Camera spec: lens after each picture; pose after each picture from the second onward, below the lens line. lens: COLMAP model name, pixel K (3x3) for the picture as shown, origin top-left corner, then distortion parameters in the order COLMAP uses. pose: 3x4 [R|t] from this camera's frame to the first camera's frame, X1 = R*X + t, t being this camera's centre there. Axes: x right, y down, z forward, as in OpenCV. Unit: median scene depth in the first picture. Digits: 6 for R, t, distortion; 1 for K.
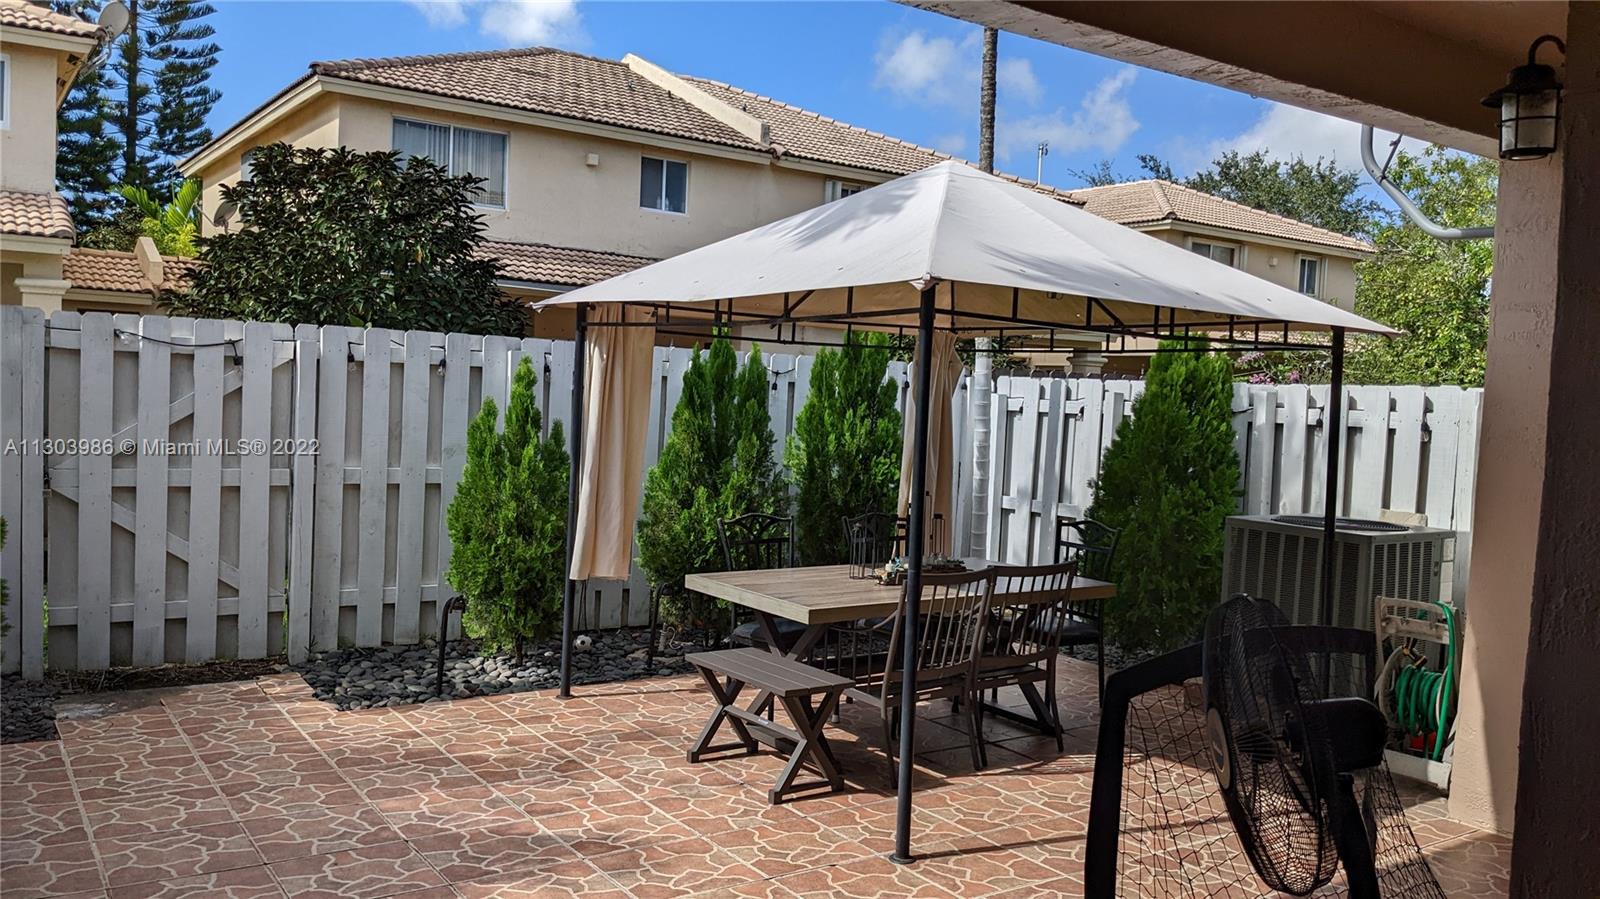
lens RADIAL K [[1249.8, 0, 806.9], [0, 1249.8, 452.7], [0, 0, 1]] dist [0.008344, -0.028056]
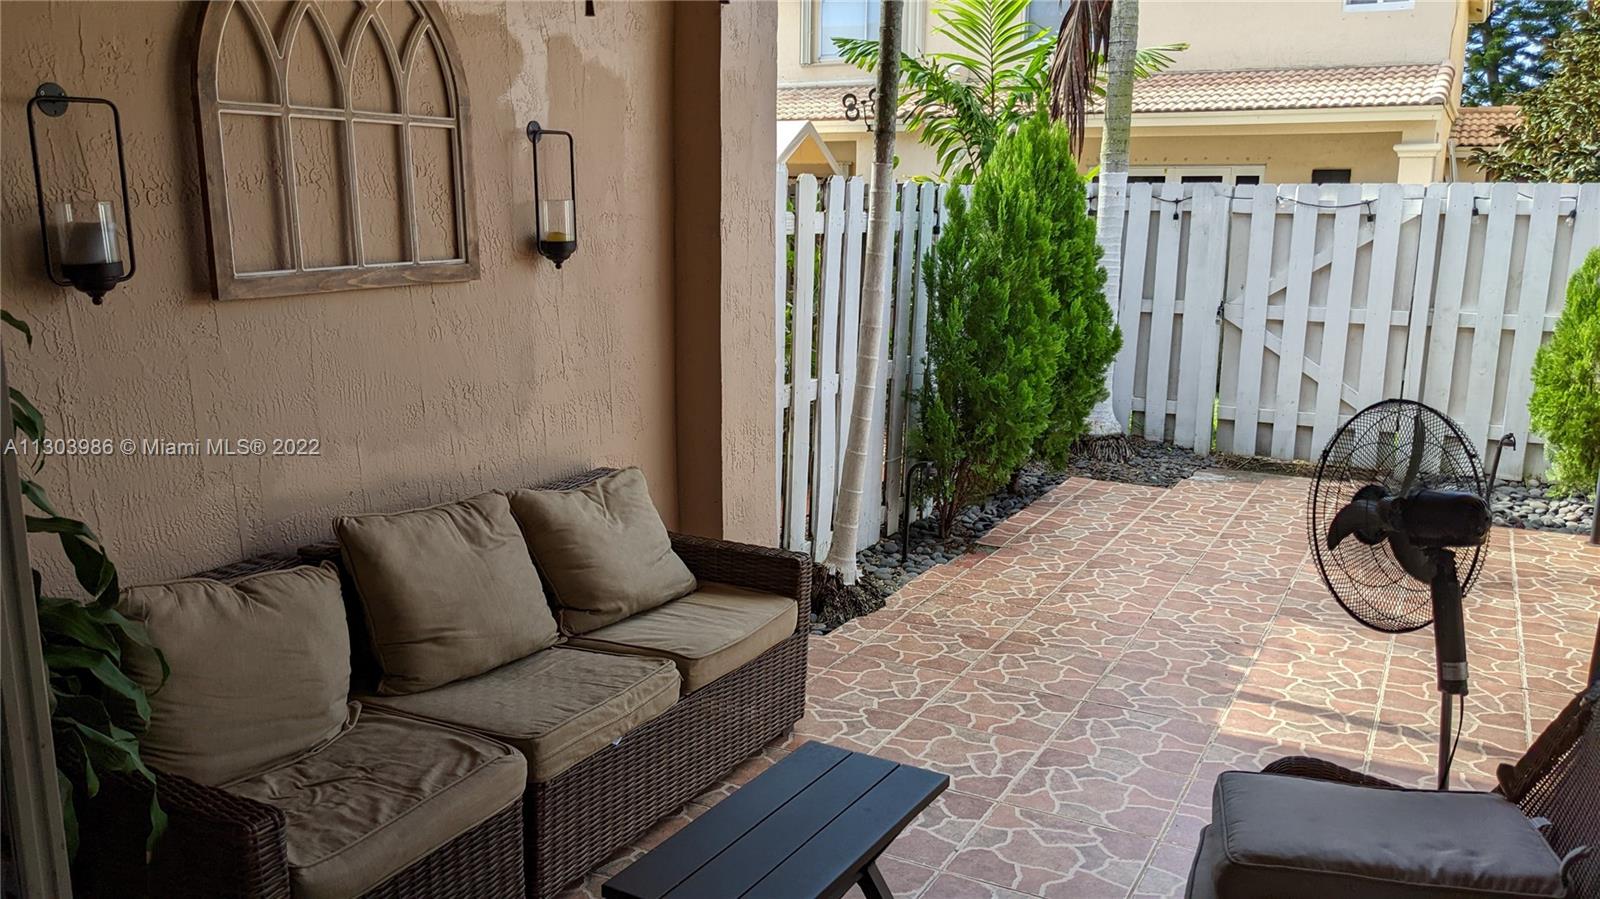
lens RADIAL K [[1249.8, 0, 800.0], [0, 1249.8, 455.1], [0, 0, 1]] dist [0.008344, -0.028056]
pose [[0.455523, 0.136017, -0.879771, 0.383019], [-0.031222, 0.990092, 0.136907, 0.004303], [0.889676, -0.034896, 0.455257, -0.035714]]
